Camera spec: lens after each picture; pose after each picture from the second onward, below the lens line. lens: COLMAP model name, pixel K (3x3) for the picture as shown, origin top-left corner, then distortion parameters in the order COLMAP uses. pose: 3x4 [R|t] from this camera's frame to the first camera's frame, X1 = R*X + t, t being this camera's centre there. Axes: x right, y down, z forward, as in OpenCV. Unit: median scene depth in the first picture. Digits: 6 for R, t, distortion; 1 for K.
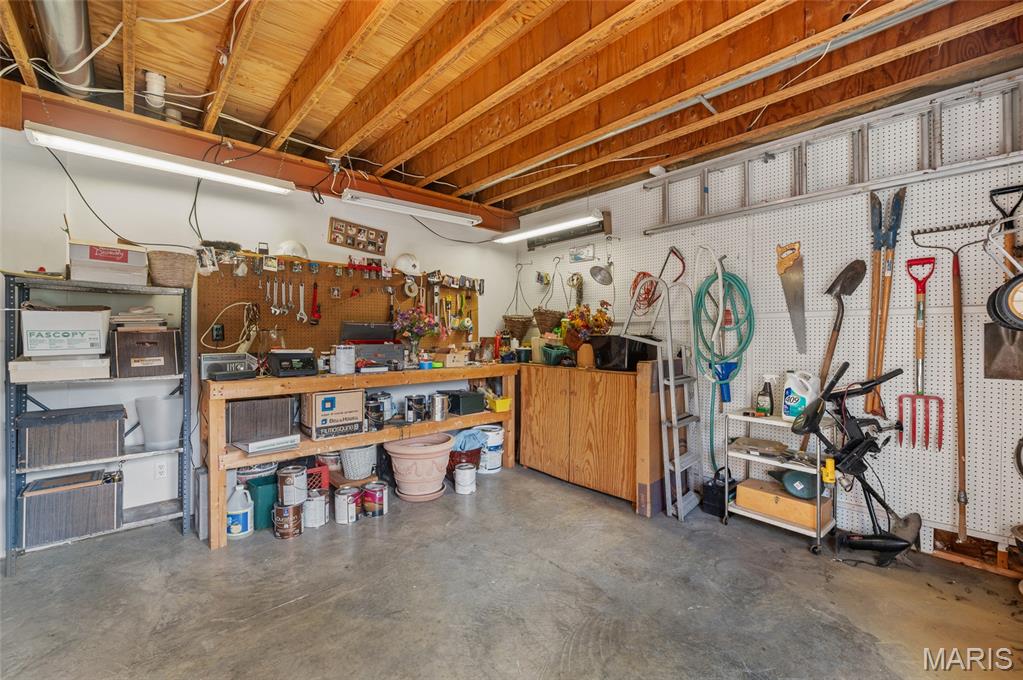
lens RADIAL K [[419.7, 0, 512.7], [0, 419.7, 346.1], [0, 0, 1]] dist [-0.000076, -0.000161]
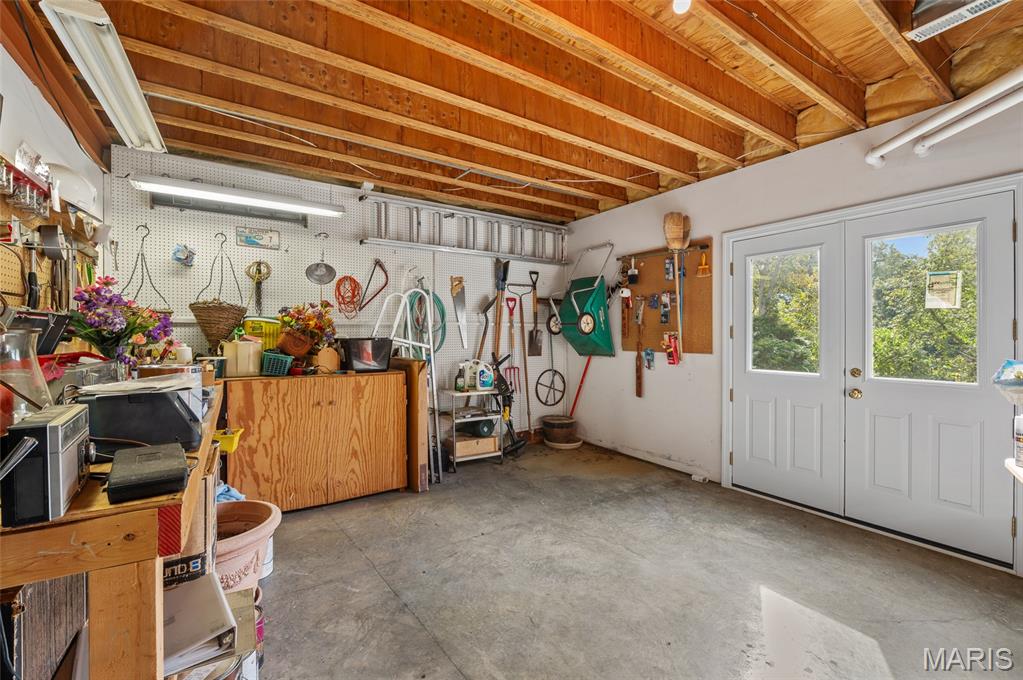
lens RADIAL K [[417.7, 0, 511.5], [0, 417.7, 340.0], [0, 0, 1]] dist [-0.000444, -0.000067]
pose [[0.165953, -0.013224, 0.986045, -0.863156], [0.028546, 0.999555, 0.008600, -0.024225], [-0.985720, 0.026720, 0.166257, 0.598488]]
